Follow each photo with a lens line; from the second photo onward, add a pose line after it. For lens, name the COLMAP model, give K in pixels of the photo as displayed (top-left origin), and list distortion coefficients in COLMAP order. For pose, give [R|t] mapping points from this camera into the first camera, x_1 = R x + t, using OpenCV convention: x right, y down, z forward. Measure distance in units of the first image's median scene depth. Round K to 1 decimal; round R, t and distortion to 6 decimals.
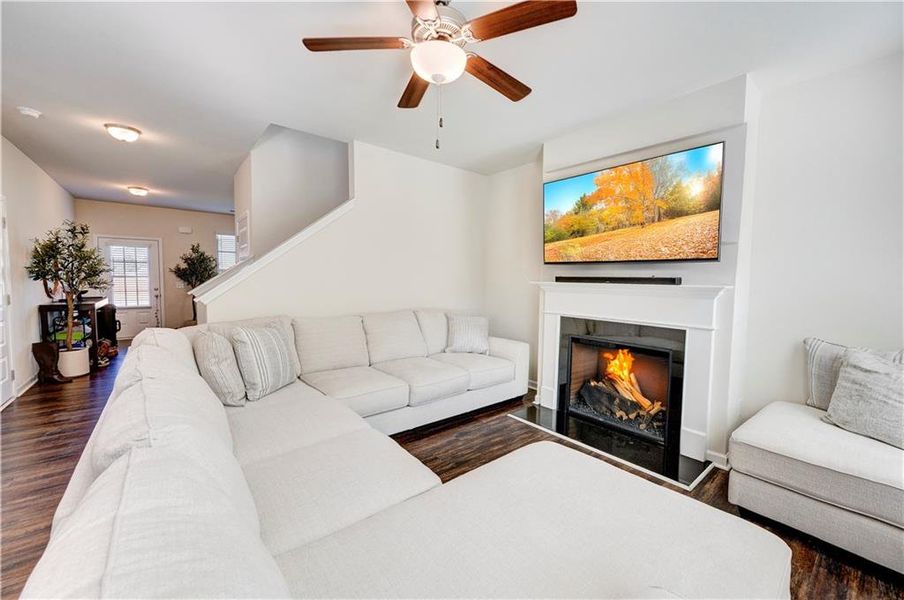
lens RADIAL K [[359.9, 0, 454.6], [0, 359.9, 300.7], [0, 0, 1]] dist [0.001355, 0.000256]
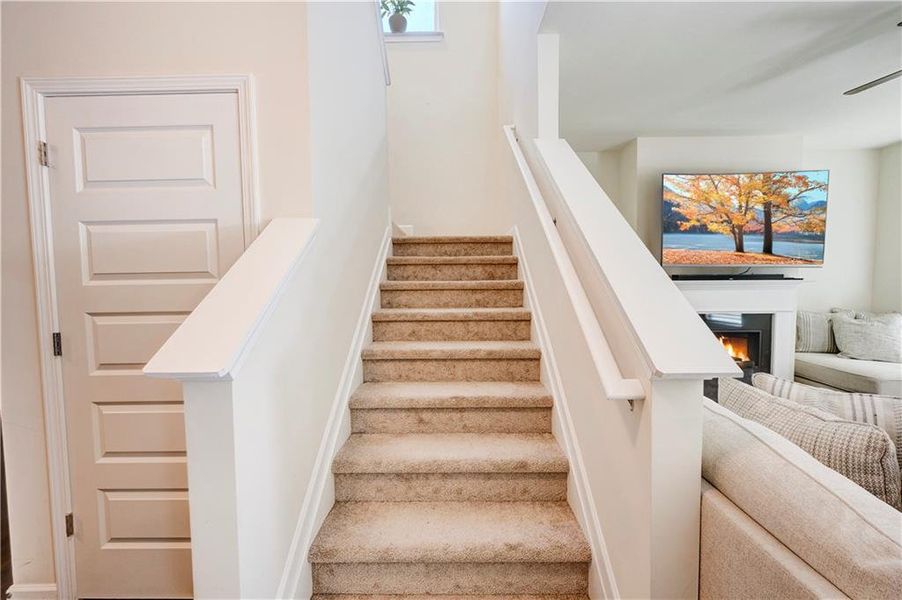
lens RADIAL K [[359.1, 0, 453.6], [0, 359.1, 300.7], [0, 0, 1]] dist [0.001355, 0.000256]
pose [[0.630365, -0.061937, 0.773824, -1.120203], [0.067500, 0.997410, 0.024847, -0.078302], [-0.773359, 0.036570, 0.632913, 1.057864]]
